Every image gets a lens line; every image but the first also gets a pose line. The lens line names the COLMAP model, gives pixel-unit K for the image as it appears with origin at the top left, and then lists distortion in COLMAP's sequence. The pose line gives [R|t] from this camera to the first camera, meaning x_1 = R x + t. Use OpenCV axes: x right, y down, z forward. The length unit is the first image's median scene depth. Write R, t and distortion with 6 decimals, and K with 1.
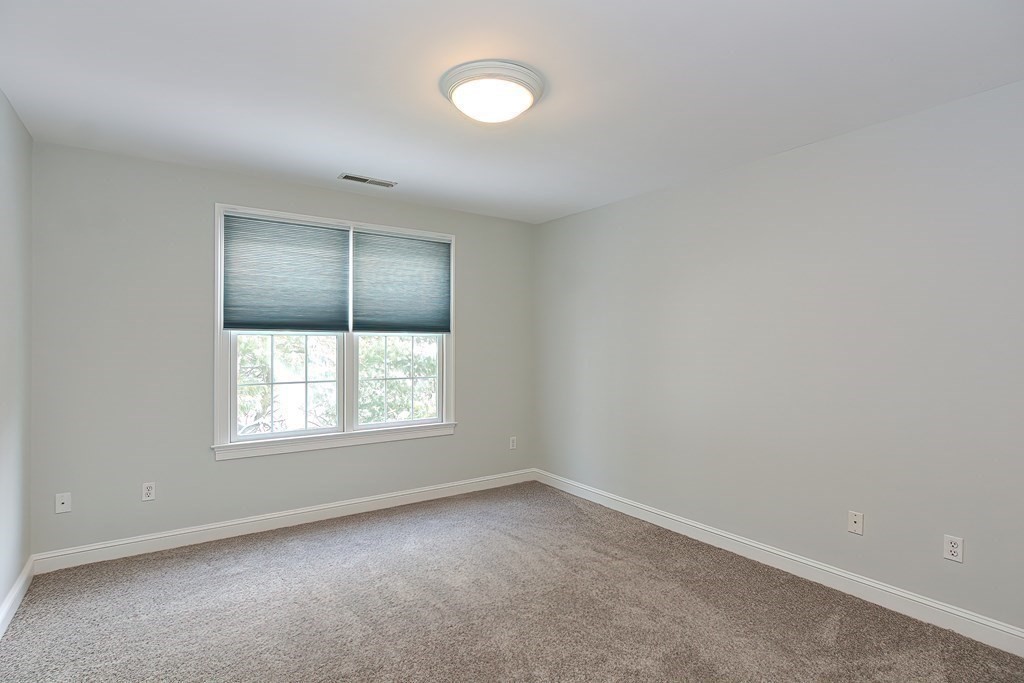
lens RADIAL K [[499.7, 0, 511.1], [0, 499.7, 346.2], [0, 0, 1]] dist [0.002176, 0.000369]
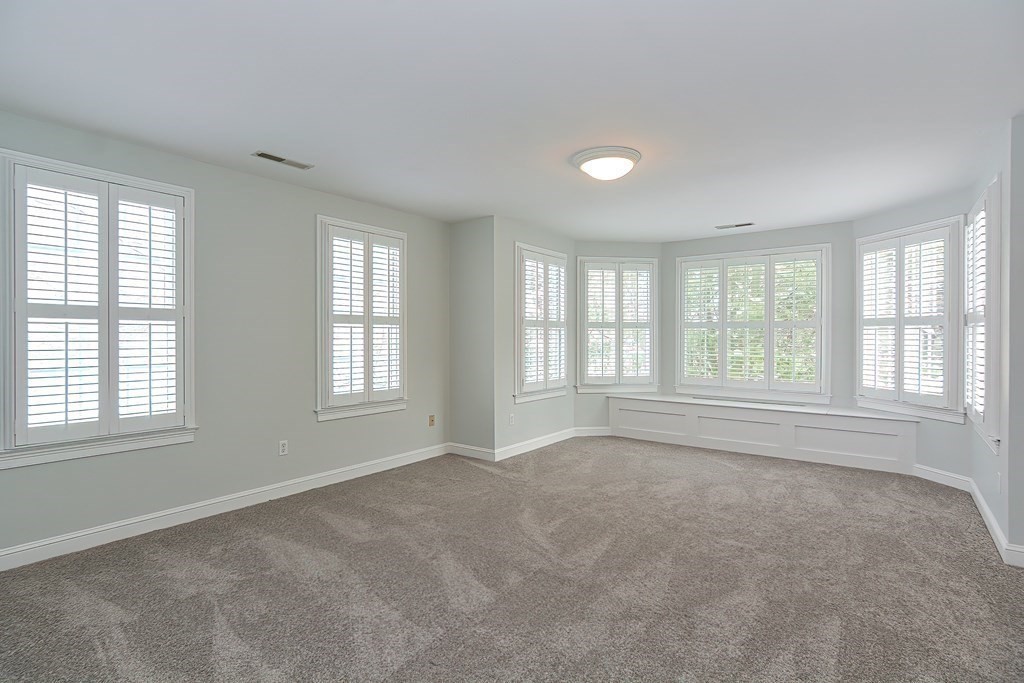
lens RADIAL K [[499.7, 0, 511.6], [0, 499.7, 340.2], [0, 0, 1]] dist [0.002176, 0.000369]
pose [[0.952203, -0.004429, 0.305433, -0.296080], [-0.001030, 0.999843, 0.017711, 0.008037], [-0.305463, -0.017179, 0.952049, -0.146974]]
